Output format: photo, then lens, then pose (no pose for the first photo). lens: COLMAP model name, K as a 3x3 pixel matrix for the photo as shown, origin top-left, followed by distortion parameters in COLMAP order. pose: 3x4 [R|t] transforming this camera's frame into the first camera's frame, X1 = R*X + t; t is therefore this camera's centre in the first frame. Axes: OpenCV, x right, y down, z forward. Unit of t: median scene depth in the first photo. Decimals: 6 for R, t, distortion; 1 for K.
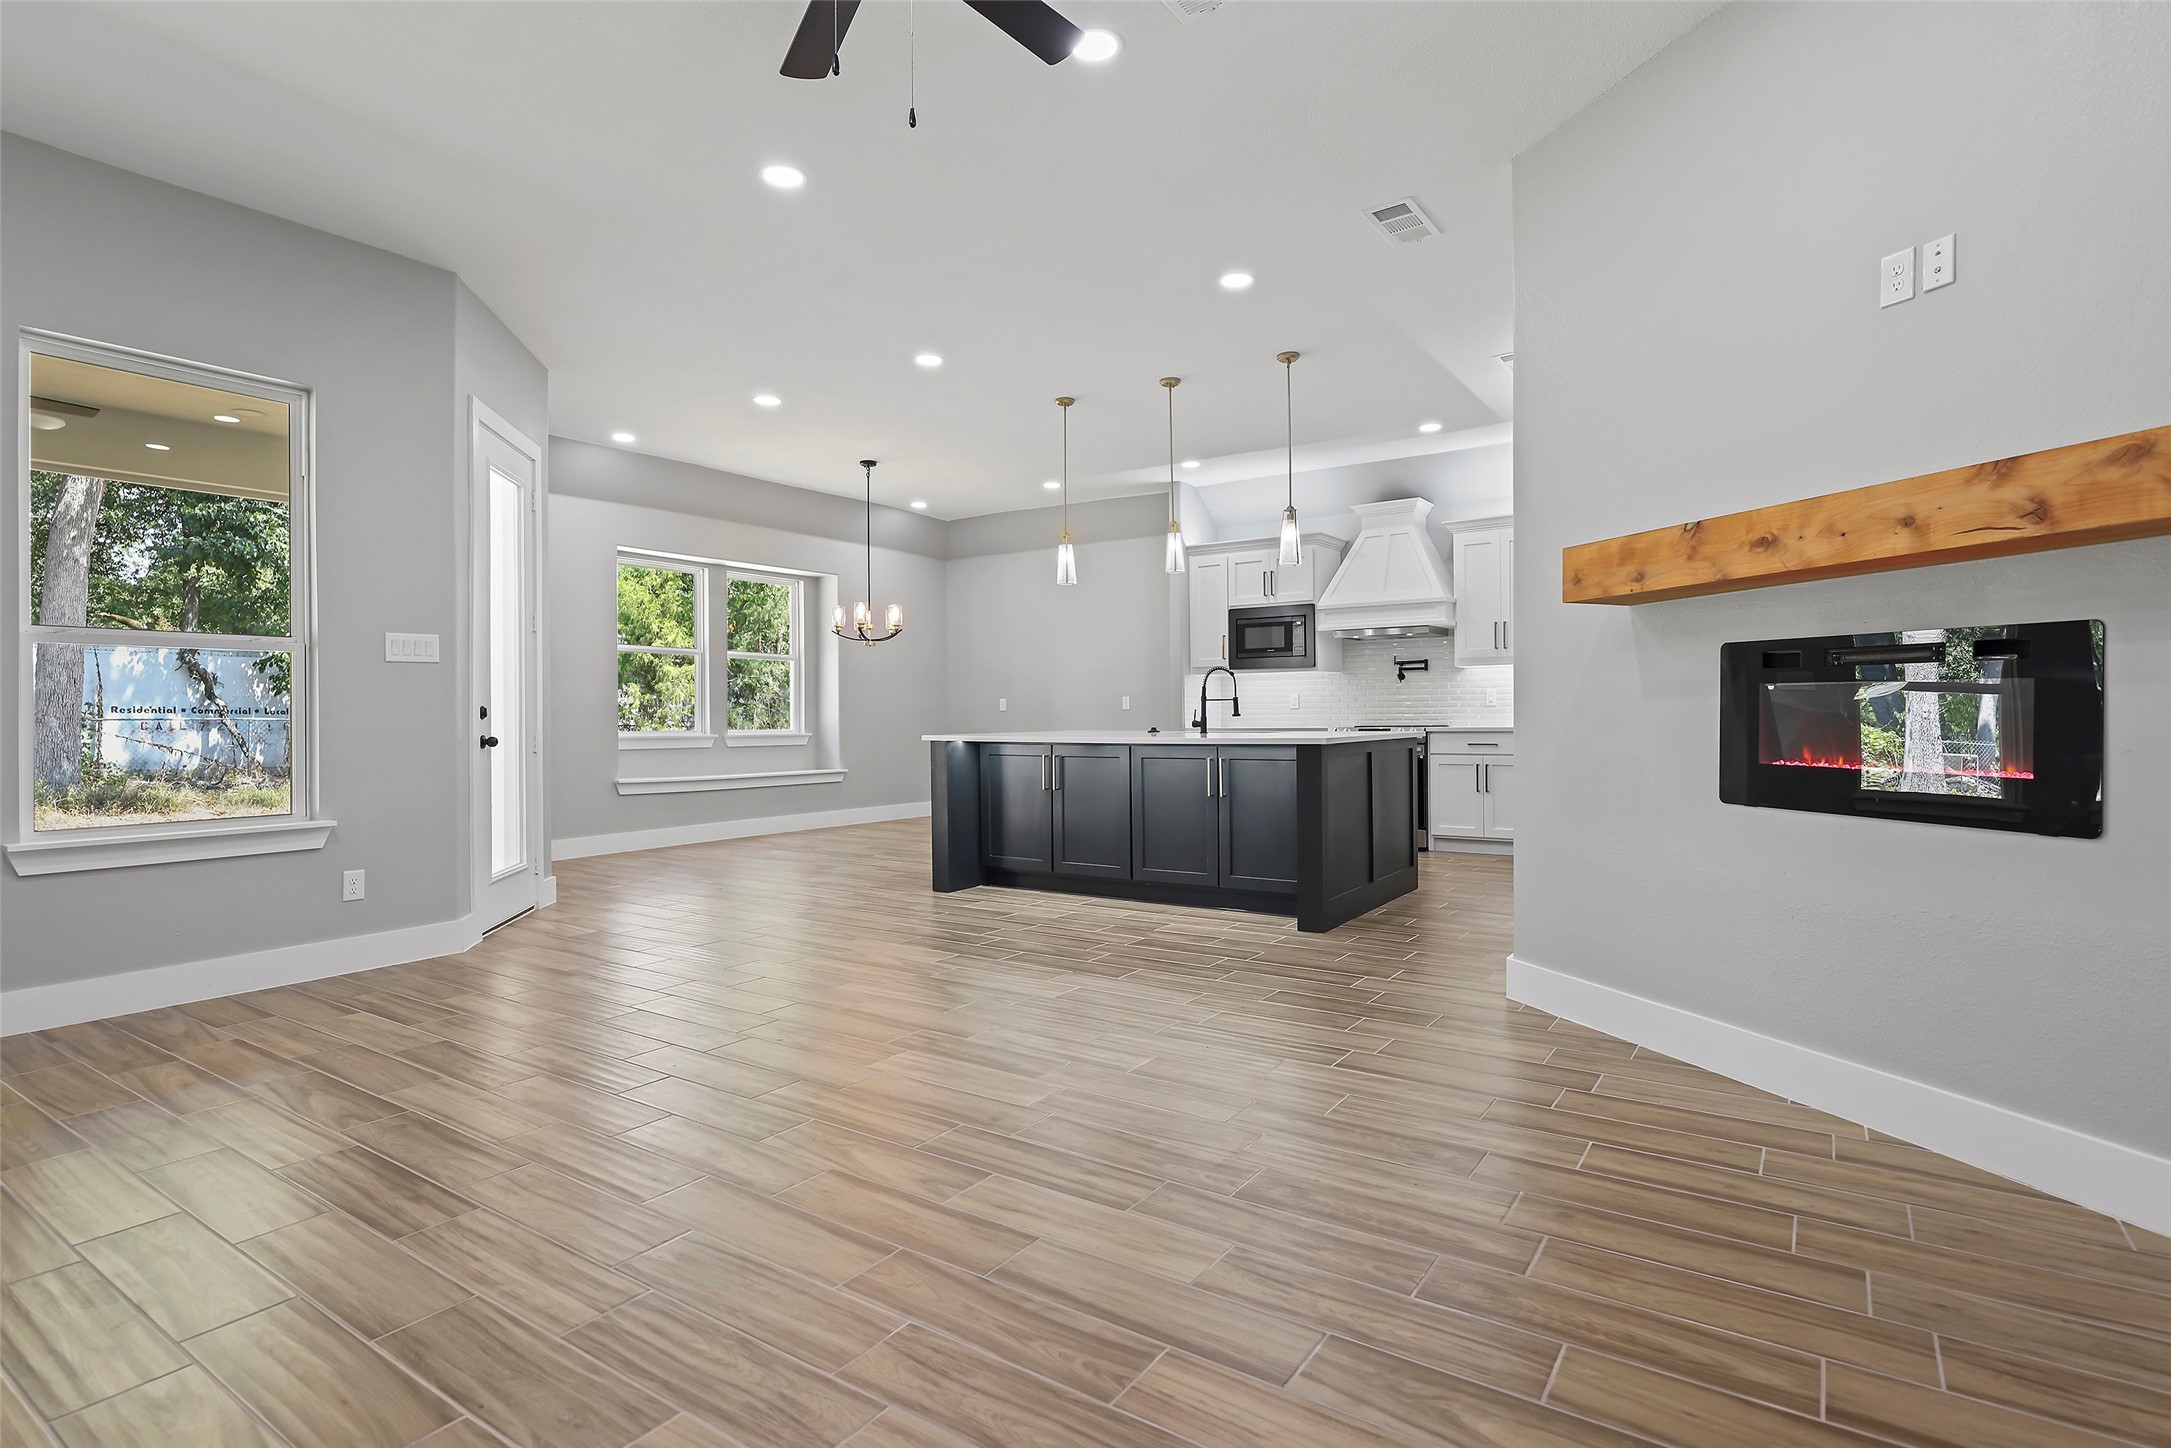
lens RADIAL K [[1065.5, 0, 1080.5], [0, 1065.5, 714.2], [0, 0, 1]] dist [-0.004913, -0.000476]
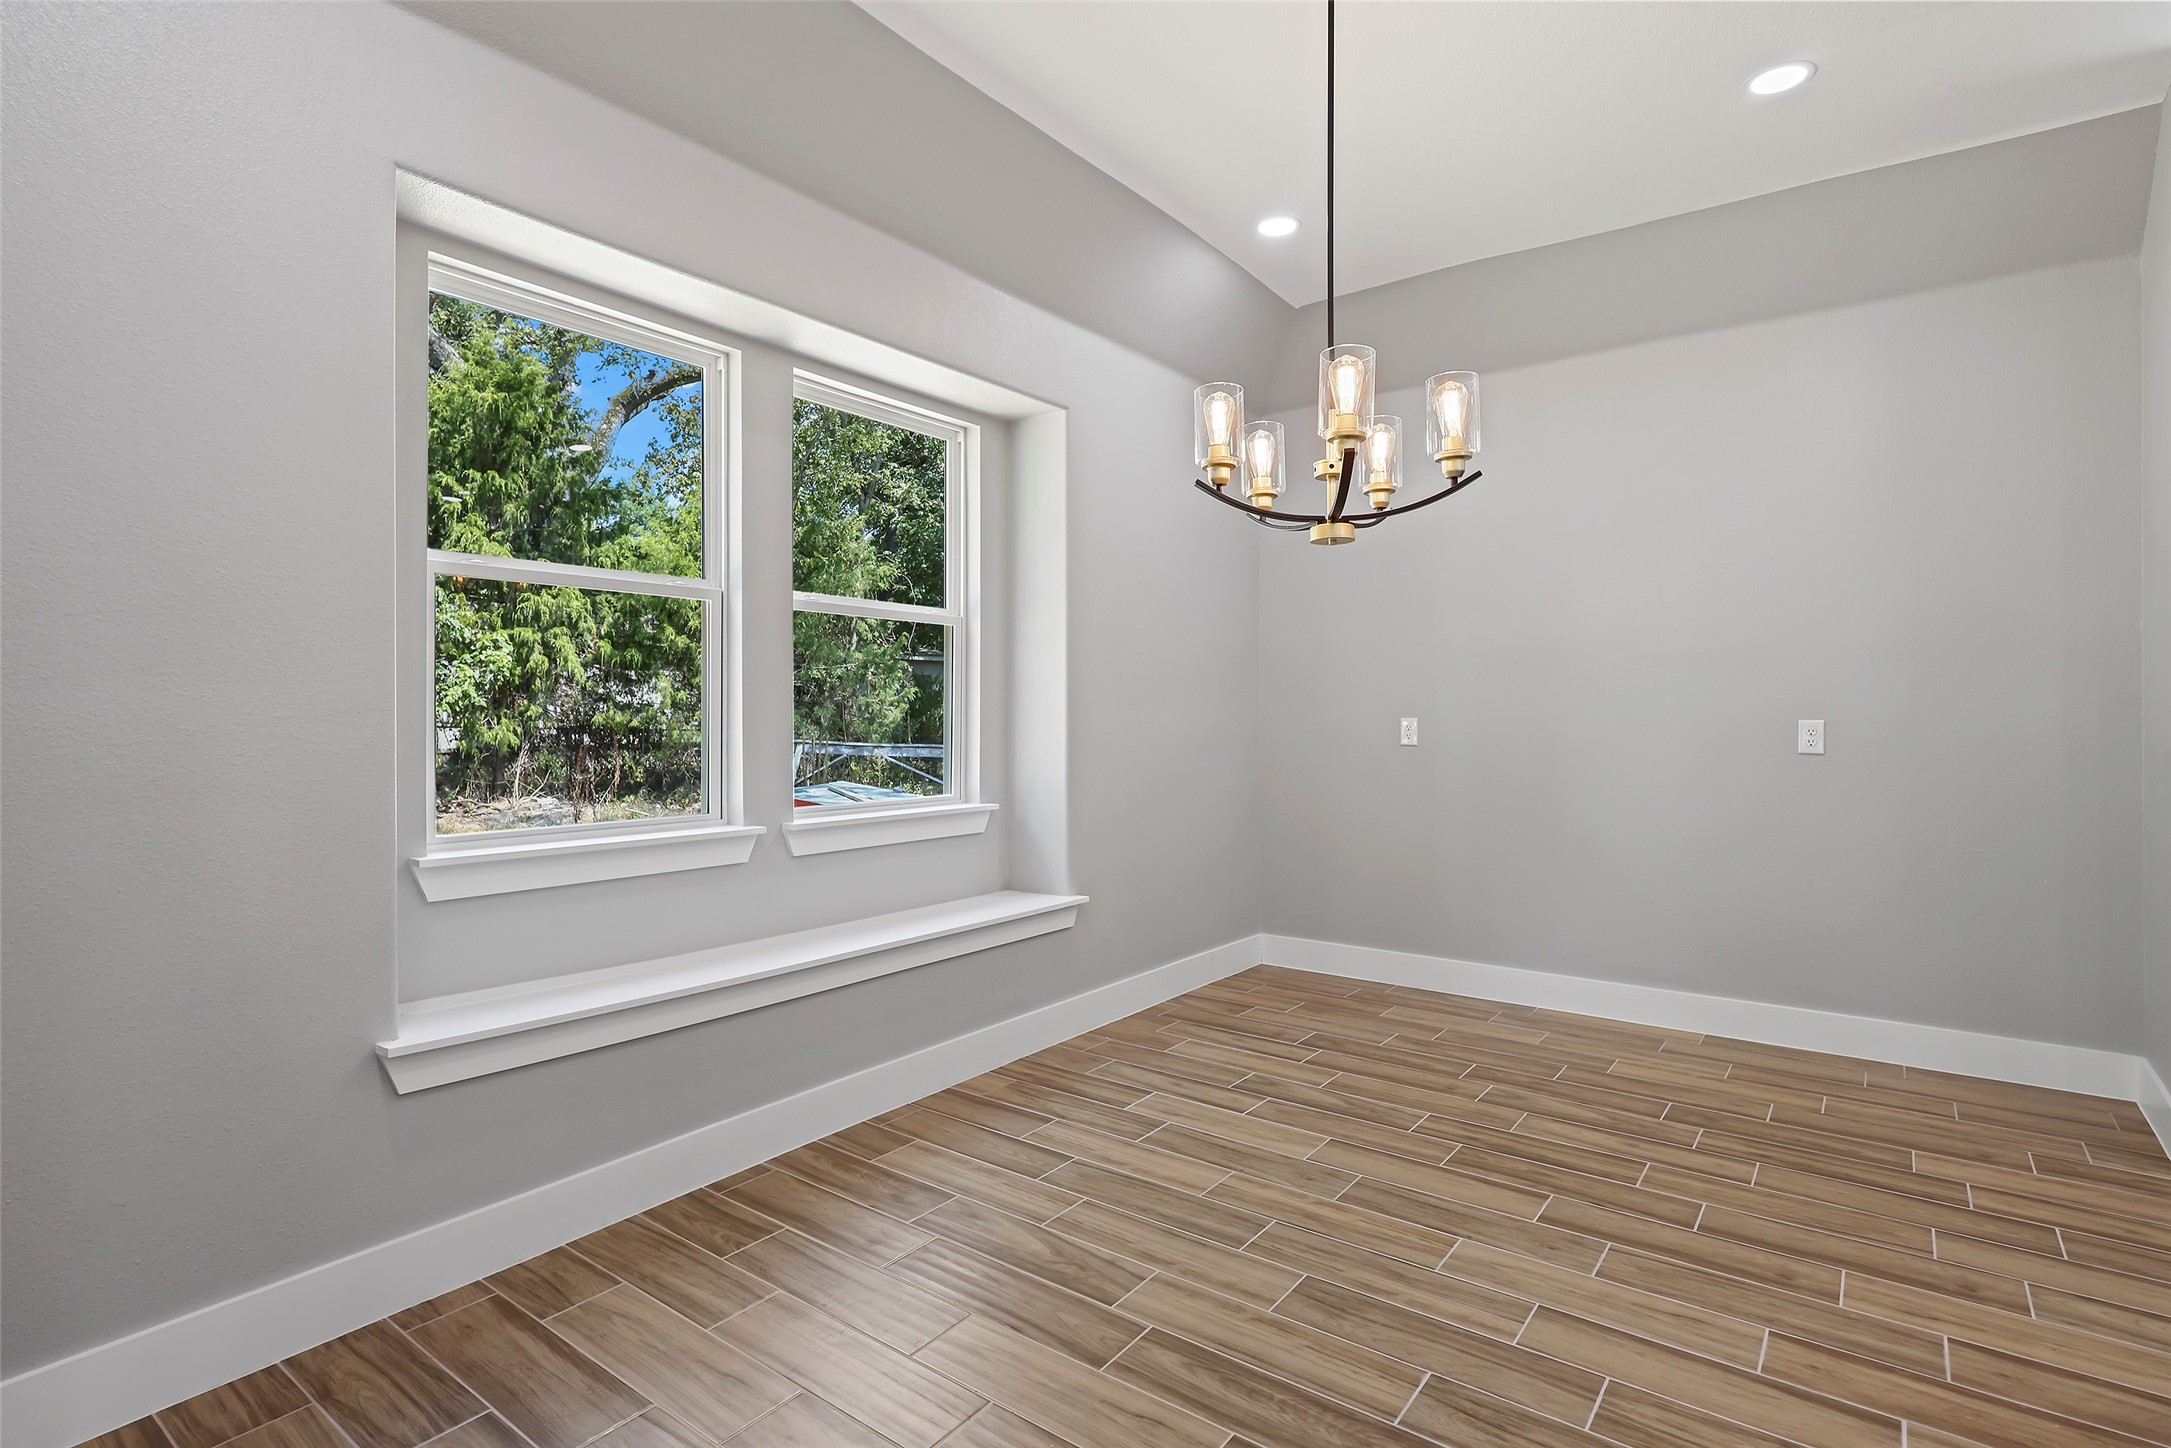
lens RADIAL K [[1065.5, 0, 1082.7], [0, 1065.5, 725.3], [0, 0, 1]] dist [-0.004913, -0.000476]
pose [[0.998807, 0.008080, -0.048161, -0.242913], [-0.007326, 0.999848, 0.015817, -0.022531], [0.048281, -0.015445, 0.998714, 0.725369]]
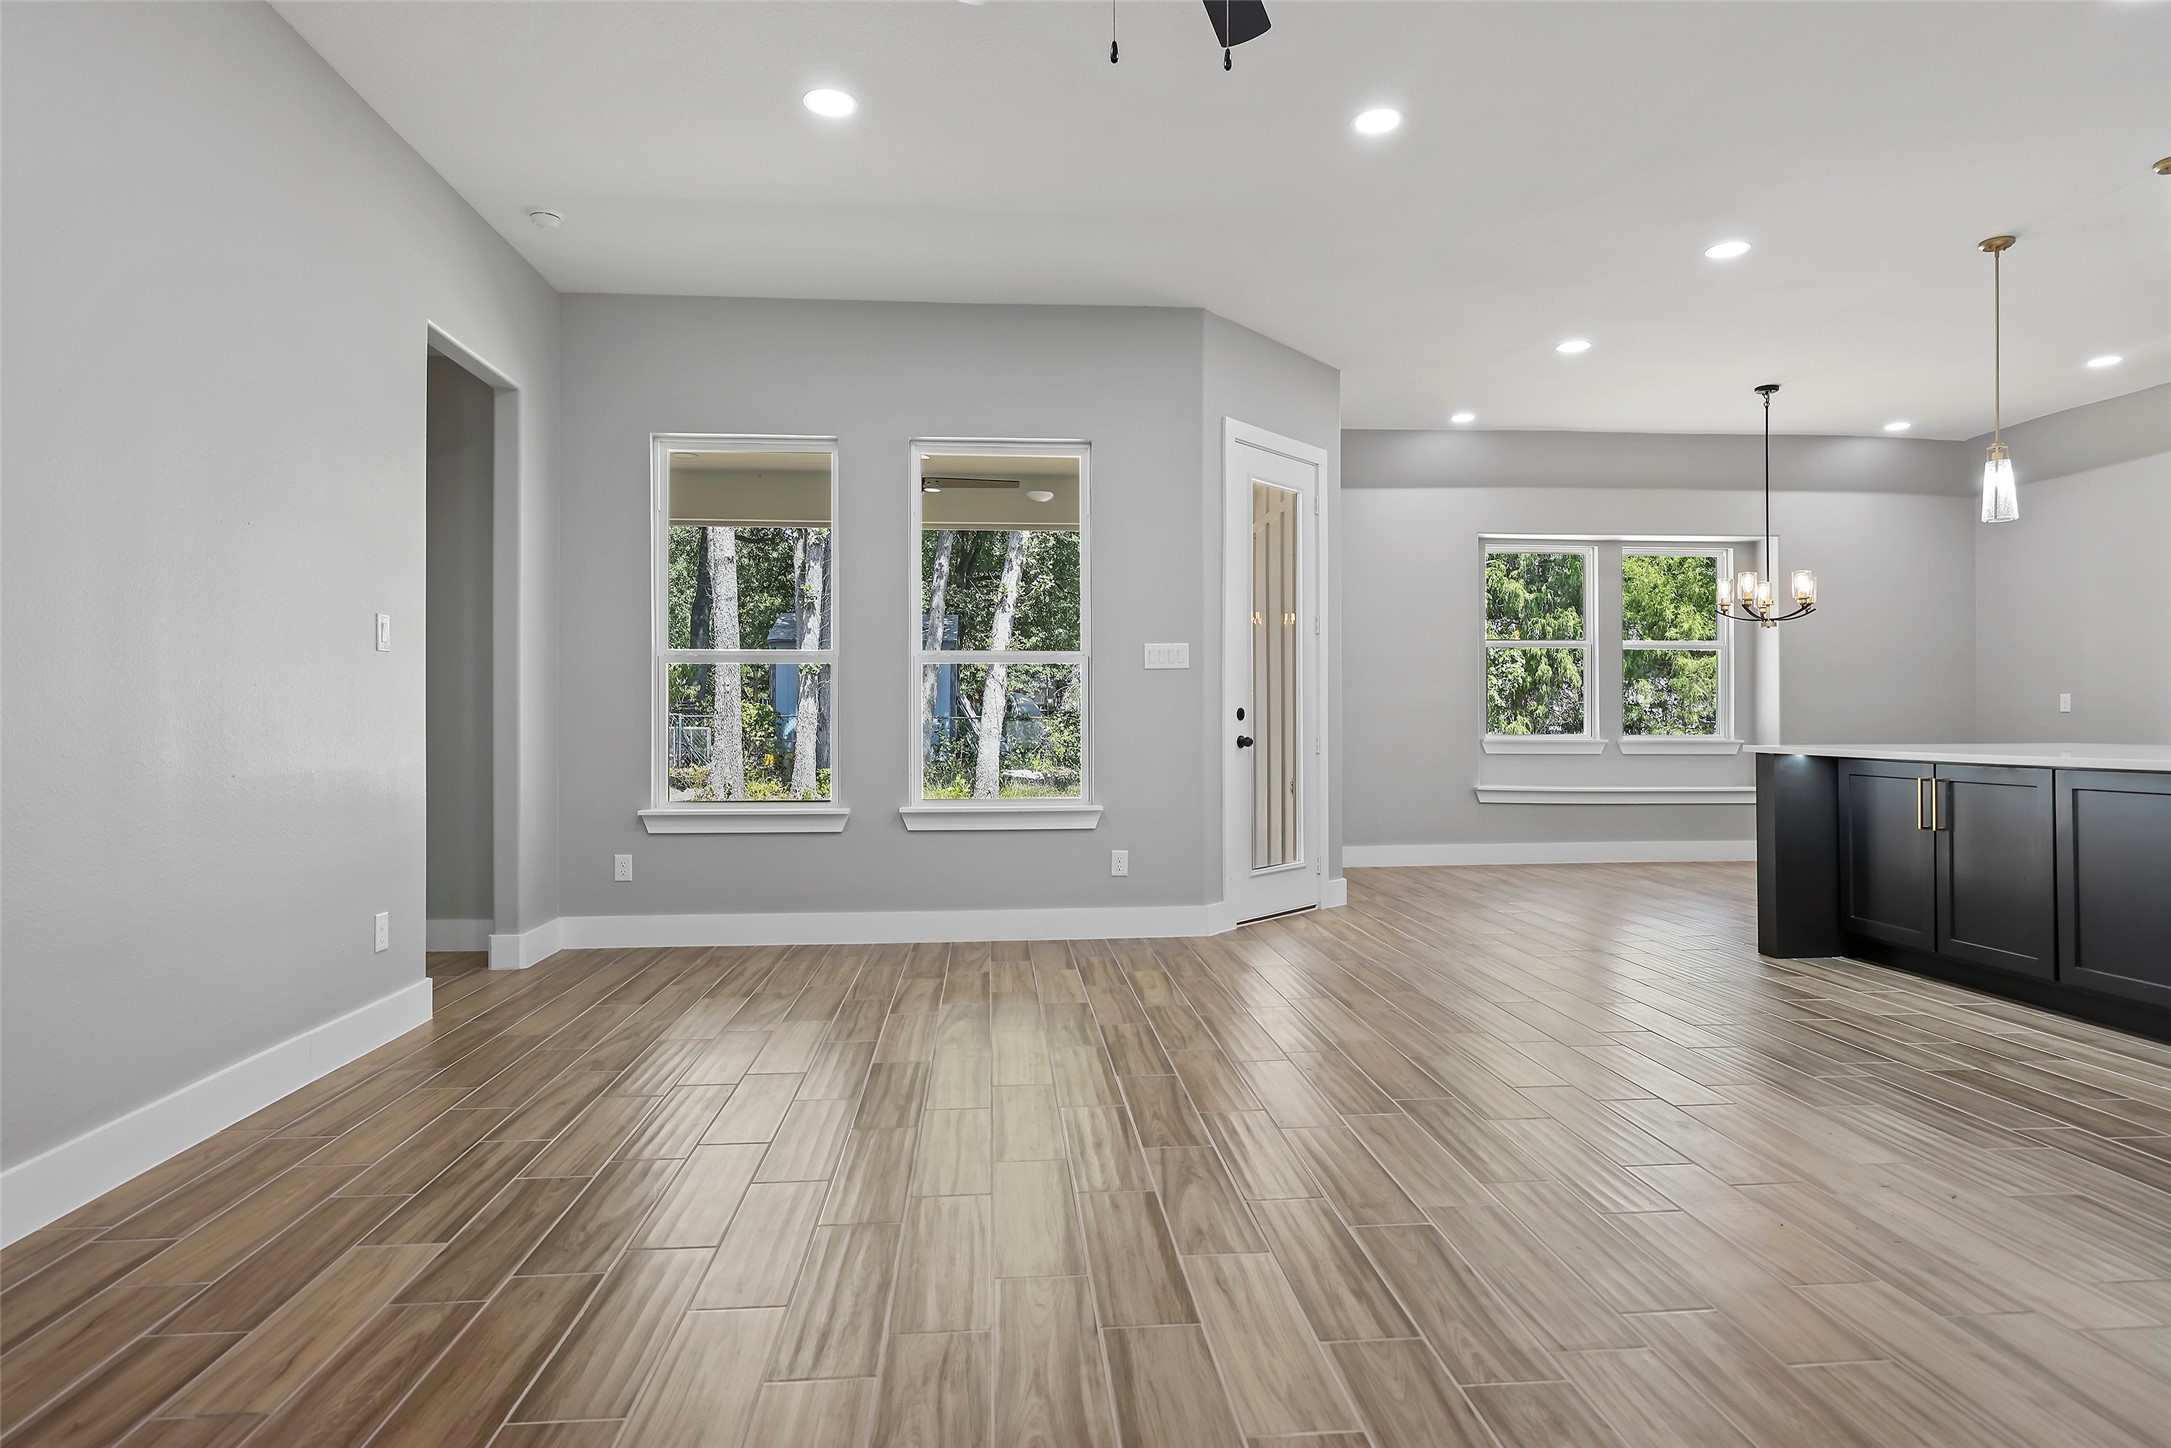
lens RADIAL K [[1210.9, 0, 1102.5], [0, 1210.9, 708.8], [0, 0, 1]] dist [-0.000934, 0.001587]
pose [[0.635421, -0.001007, -0.772165, 0.167303], [-0.002745, 0.999990, -0.003563, -0.001190], [0.772161, 0.004384, 0.635412, 0.076952]]
